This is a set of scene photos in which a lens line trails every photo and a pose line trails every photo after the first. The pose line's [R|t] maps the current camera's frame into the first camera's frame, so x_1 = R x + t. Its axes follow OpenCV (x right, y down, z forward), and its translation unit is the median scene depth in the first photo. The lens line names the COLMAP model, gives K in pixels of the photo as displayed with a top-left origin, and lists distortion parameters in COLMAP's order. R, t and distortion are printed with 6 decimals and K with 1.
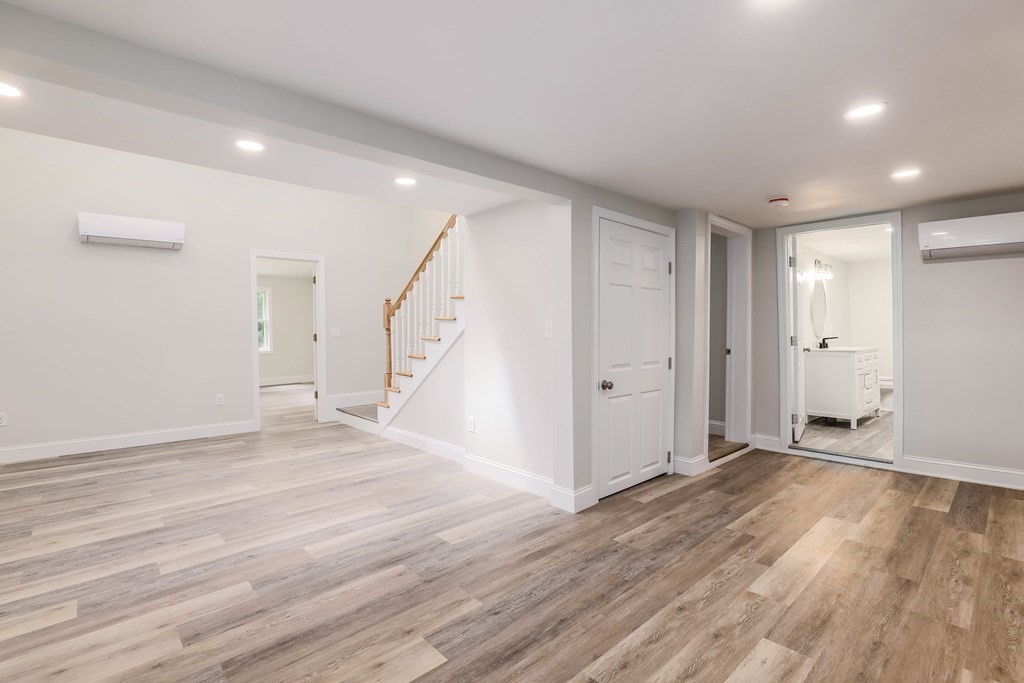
lens RADIAL K [[467.4, 0, 515.5], [0, 467.4, 358.1], [0, 0, 1]] dist [-0.045167, 0.010280]
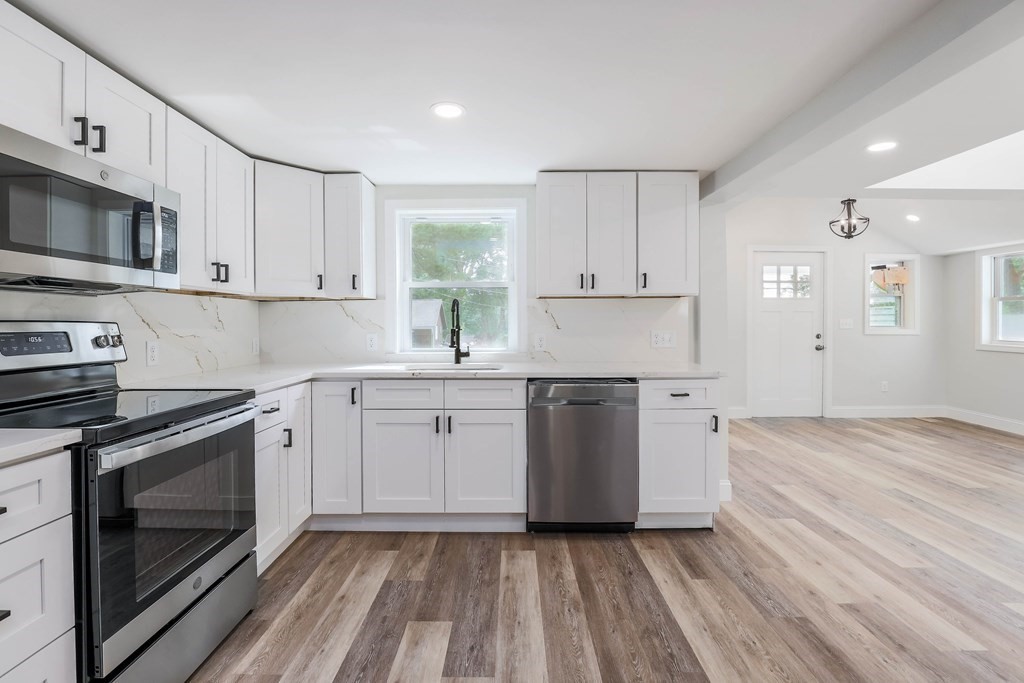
lens RADIAL K [[489.5, 0, 497.2], [0, 489.5, 320.5], [0, 0, 1]] dist [-0.023748, 0.000125]
pose [[-0.689607, 0.000459, -0.724184, 0.460920], [-0.047193, 0.997846, 0.045572, -0.046628], [0.722644, 0.065603, -0.688100, 0.766795]]
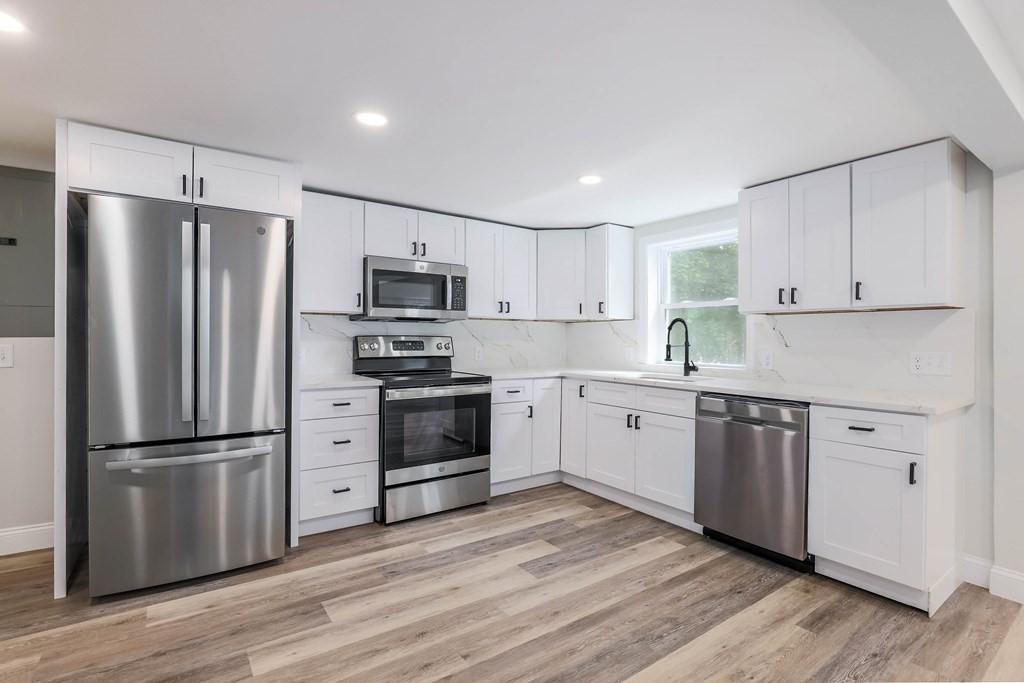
lens RADIAL K [[472.2, 0, 512.8], [0, 472.2, 341.2], [0, 0, 1]] dist [-0.026183, -0.000112]
pose [[-0.992033, -0.007141, 0.125776, -0.047926], [0.002422, 0.997126, 0.075716, -0.075988], [-0.125956, 0.075417, -0.989165, 1.217712]]
